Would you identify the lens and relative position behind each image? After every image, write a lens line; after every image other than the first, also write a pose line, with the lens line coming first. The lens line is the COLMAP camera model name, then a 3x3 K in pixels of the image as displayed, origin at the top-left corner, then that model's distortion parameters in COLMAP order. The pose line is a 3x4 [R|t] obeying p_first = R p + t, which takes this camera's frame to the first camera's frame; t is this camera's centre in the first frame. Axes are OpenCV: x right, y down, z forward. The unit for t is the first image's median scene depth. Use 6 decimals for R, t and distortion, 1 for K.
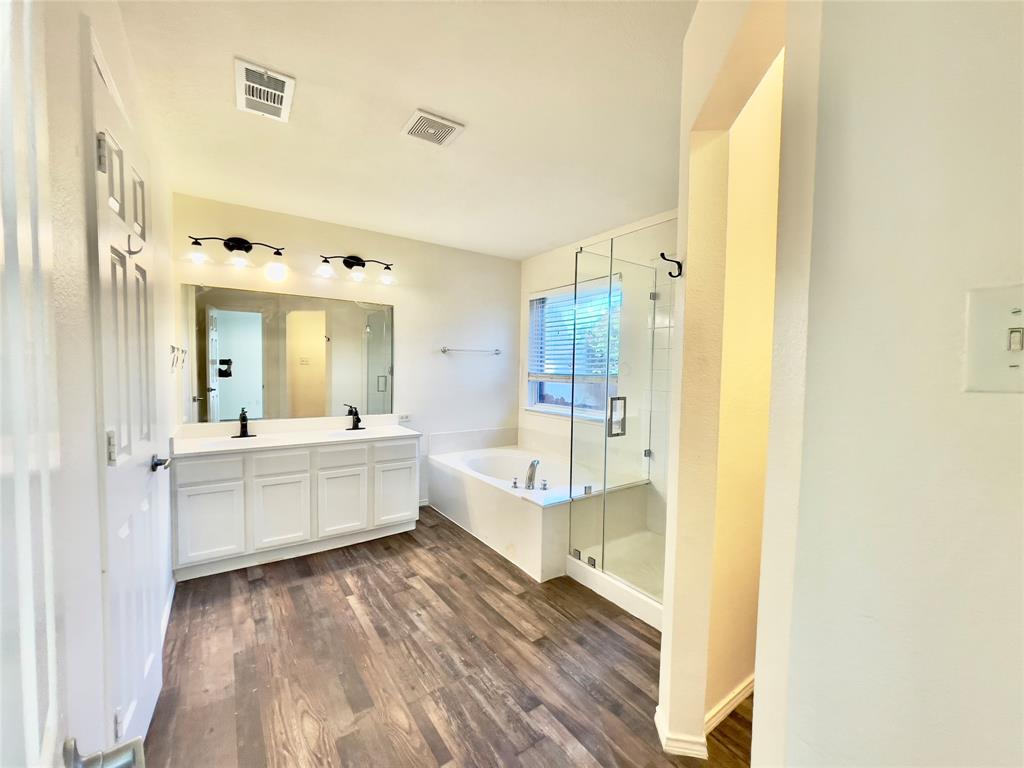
lens RADIAL K [[415.9, 0, 497.6], [0, 415.9, 383.3], [0, 0, 1]] dist [-0.006907, 0.007949]
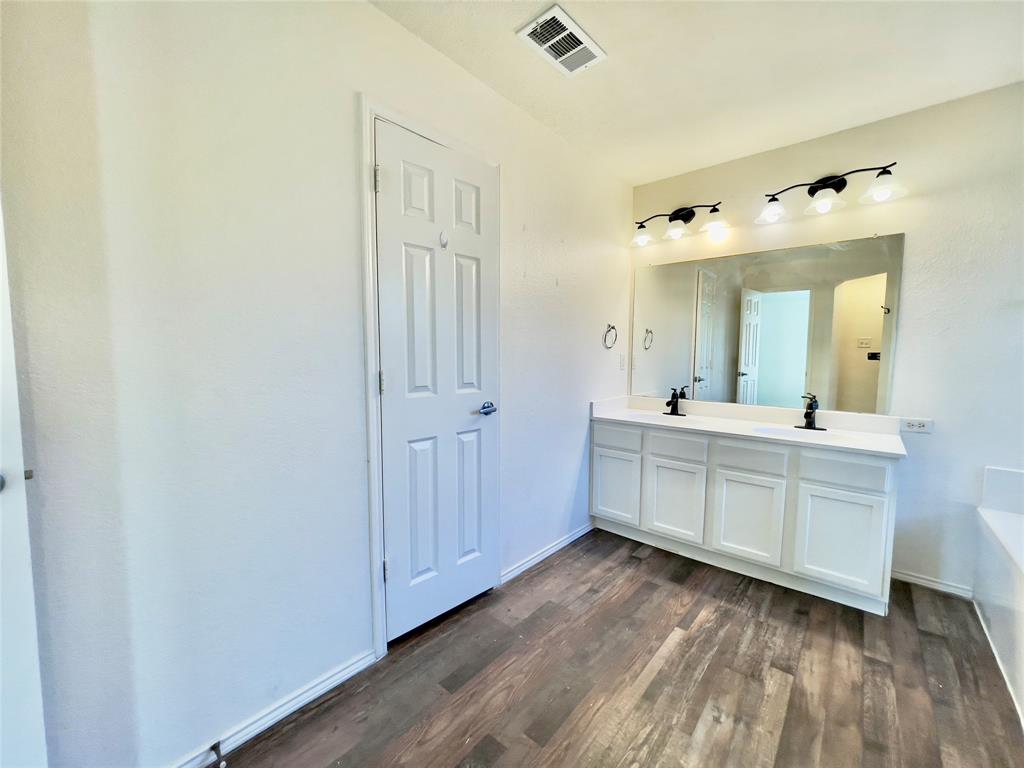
lens RADIAL K [[415.9, 0, 518.9], [0, 415.9, 382.8], [0, 0, 1]] dist [-0.006907, 0.007949]
pose [[0.269200, 0.054385, -0.961547, 0.258494], [-0.042608, 0.998099, 0.044524, 0.031228], [0.962141, 0.028984, 0.271006, 0.450557]]
